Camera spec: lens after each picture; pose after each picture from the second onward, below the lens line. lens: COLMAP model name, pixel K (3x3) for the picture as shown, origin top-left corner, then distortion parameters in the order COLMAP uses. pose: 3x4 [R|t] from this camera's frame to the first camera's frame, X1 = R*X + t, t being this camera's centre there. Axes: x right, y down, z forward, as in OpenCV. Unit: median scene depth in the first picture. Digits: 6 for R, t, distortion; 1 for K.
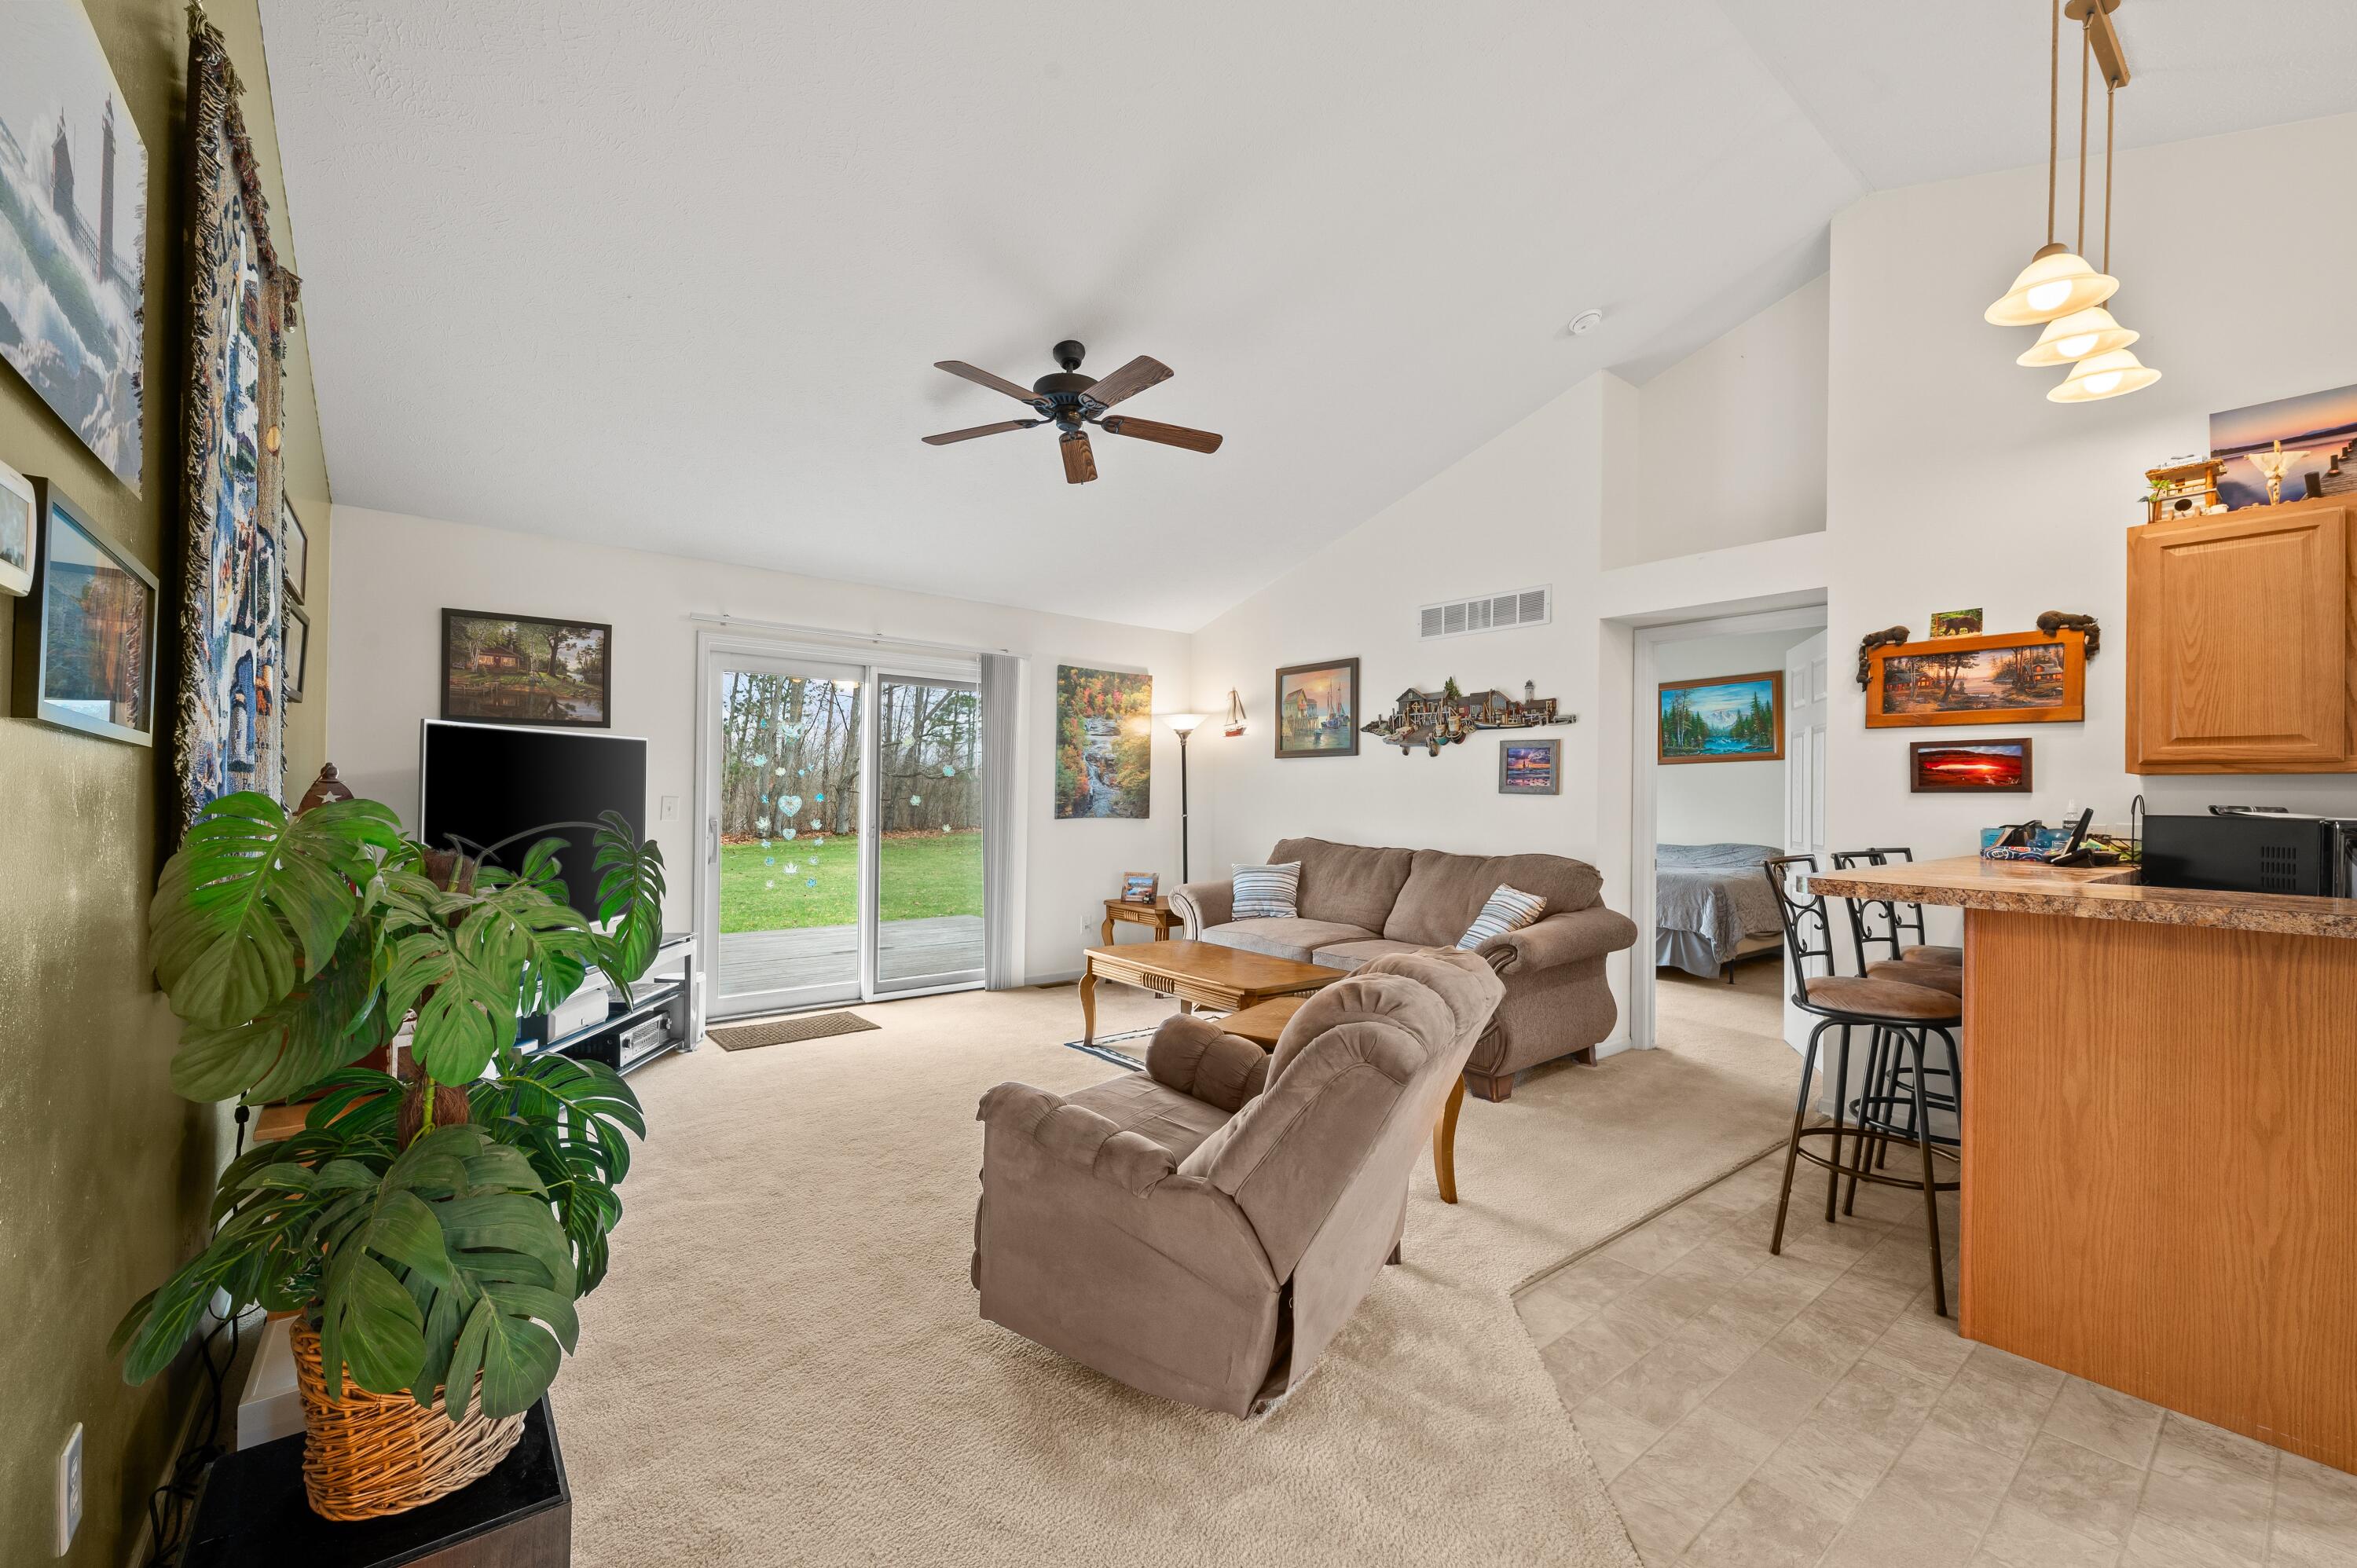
lens RADIAL K [[935.9, 0, 1182.4], [0, 935.9, 795.5], [0, 0, 1]] dist [-0.000800, -0.000213]
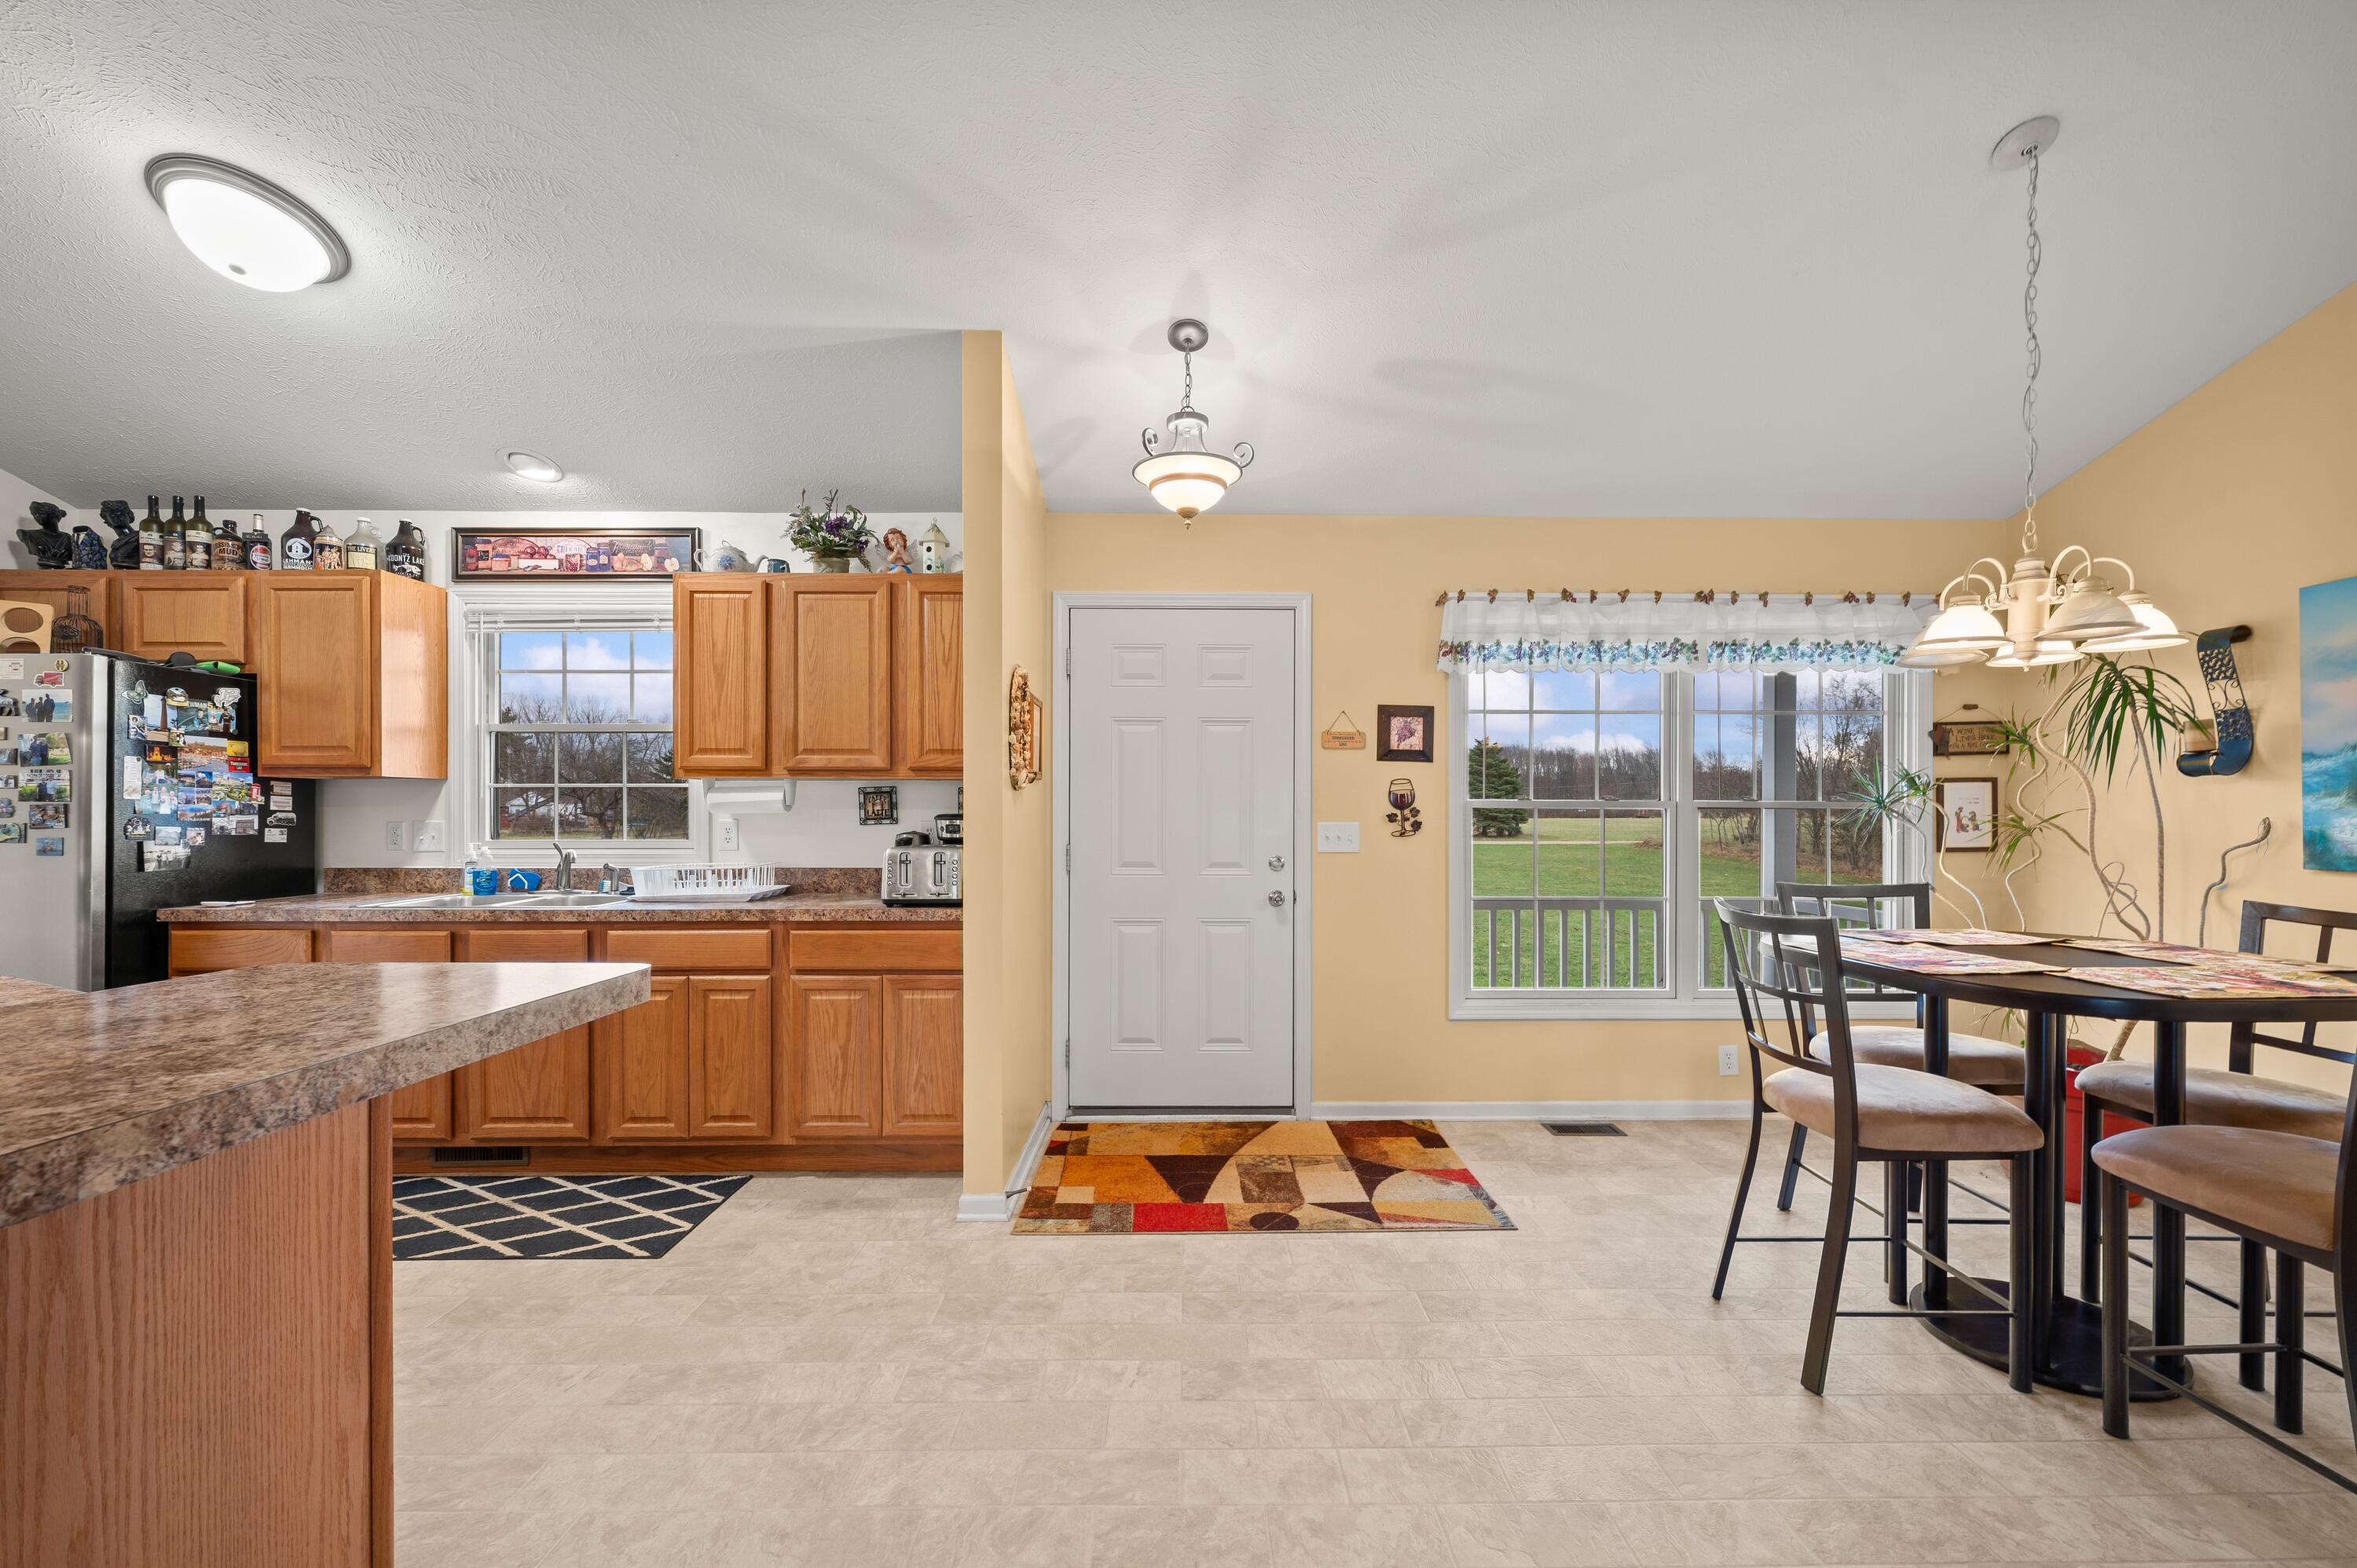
lens RADIAL K [[953.2, 0, 1194.9], [0, 953.2, 814.5], [0, 0, 1]] dist [-0.000007, -0.000102]
pose [[-0.783398, -0.015601, 0.621324, 0.200385], [-0.010133, 0.999873, 0.012330, 0.002085], [-0.621437, 0.003364, -0.783457, 0.394622]]
